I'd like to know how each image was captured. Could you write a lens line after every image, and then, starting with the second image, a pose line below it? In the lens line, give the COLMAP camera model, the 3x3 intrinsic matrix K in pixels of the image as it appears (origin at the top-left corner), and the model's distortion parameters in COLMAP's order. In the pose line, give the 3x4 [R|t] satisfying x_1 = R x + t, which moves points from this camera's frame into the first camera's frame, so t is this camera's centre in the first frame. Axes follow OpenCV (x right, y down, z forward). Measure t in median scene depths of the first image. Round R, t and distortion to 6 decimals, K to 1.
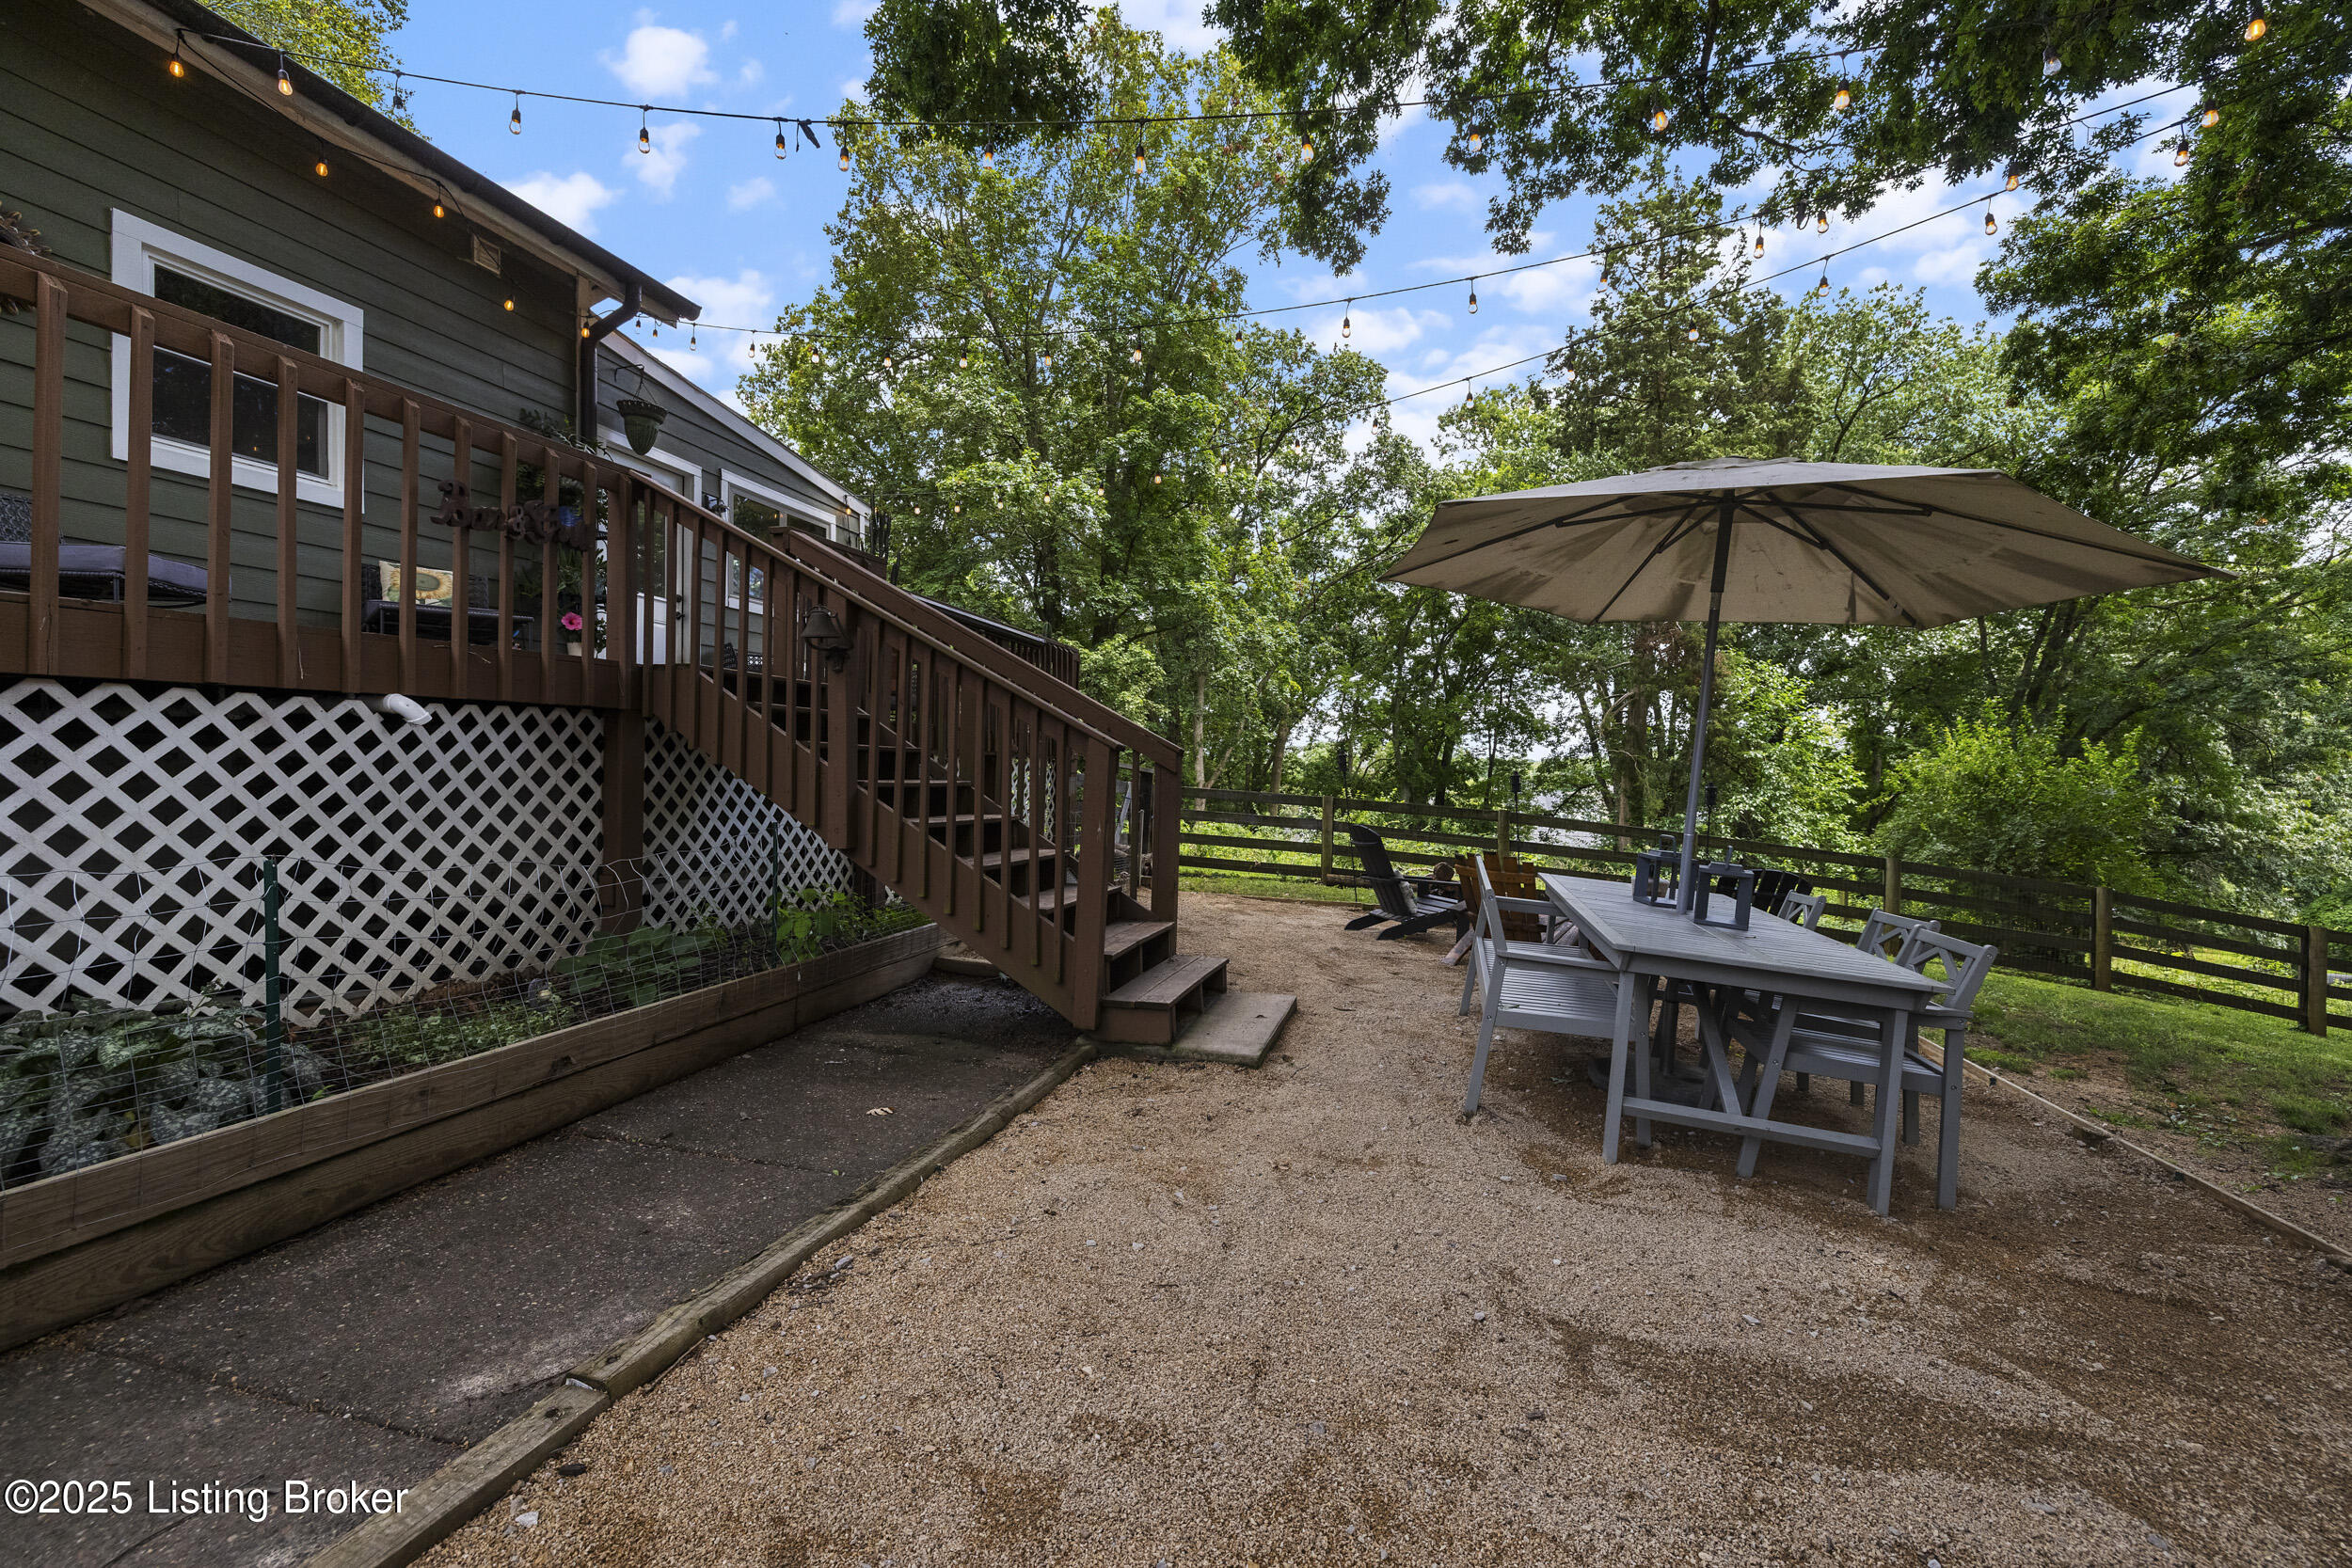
lens RADIAL K [[1032.9, 0, 1139.8], [0, 1032.9, 779.1], [0, 0, 1]] dist [0.002949, 0.000431]
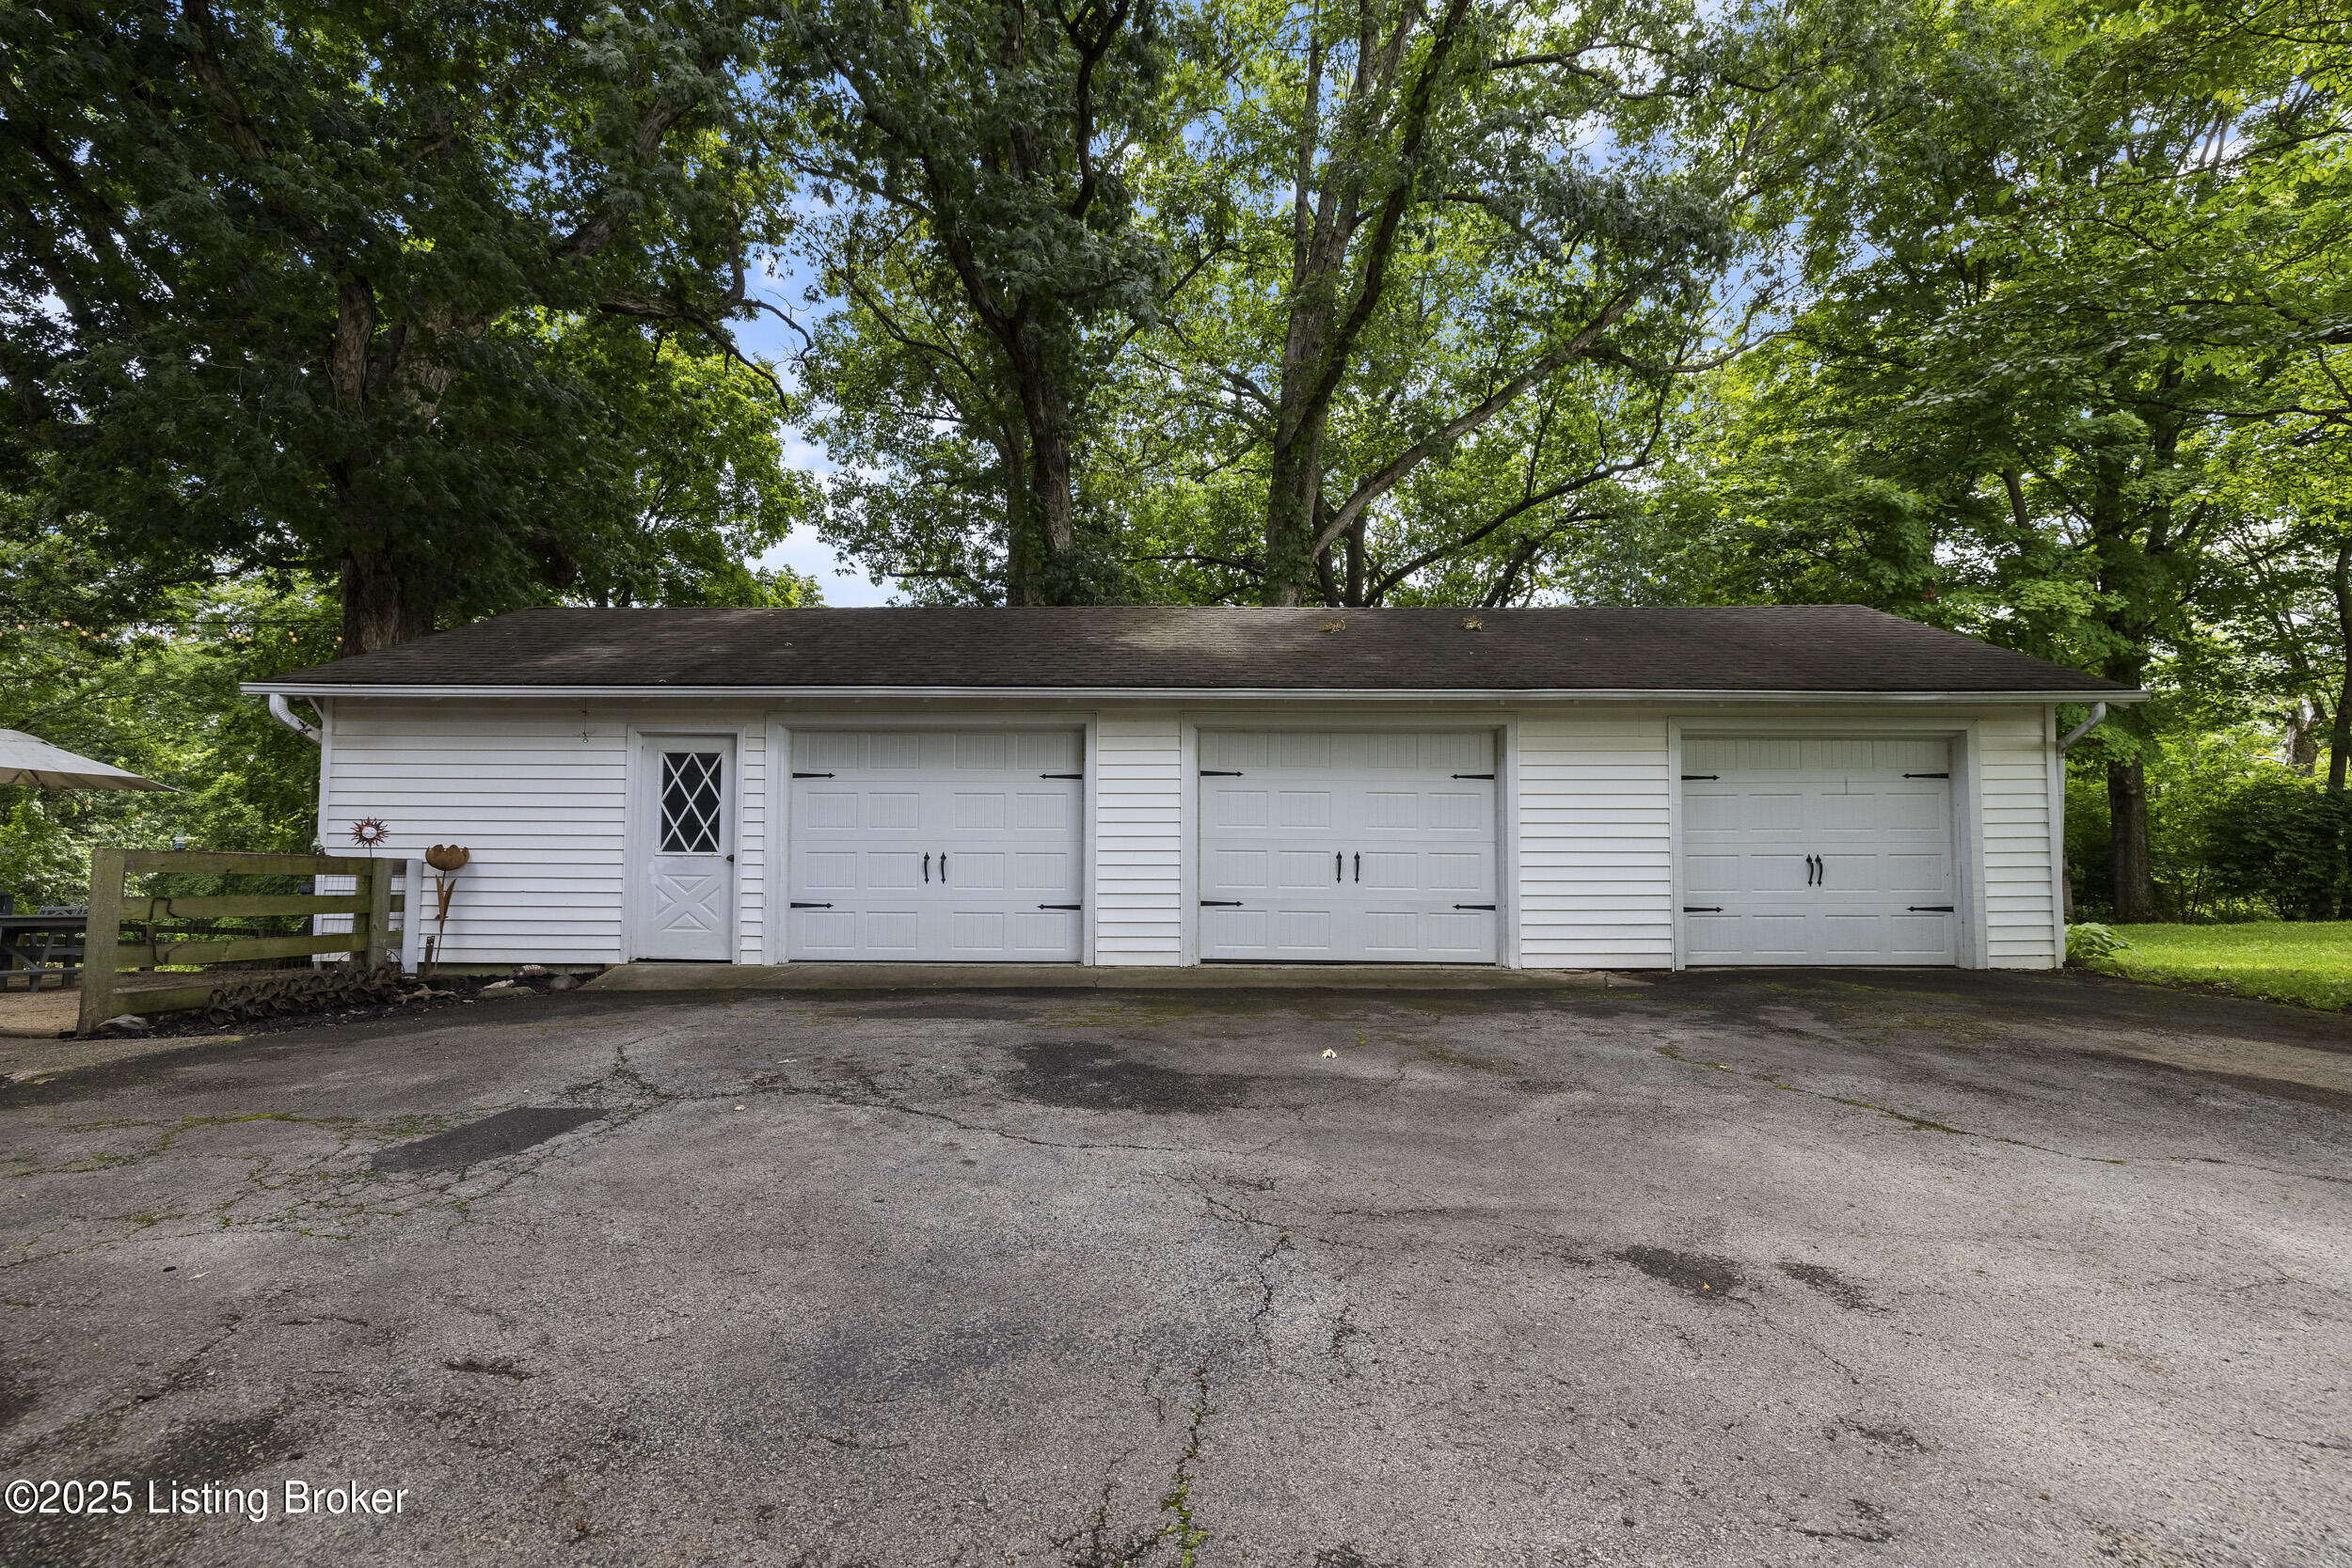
lens RADIAL K [[987.3, 0, 1176.0], [0, 987.3, 784.0], [0, 0, 1]] dist [0.000921, 0.000186]
pose [[-0.107354, 0.024516, 0.993919, -0.147501], [0.019653, 0.999553, -0.022532, -0.002517], [-0.994027, 0.017114, -0.107788, -0.110443]]
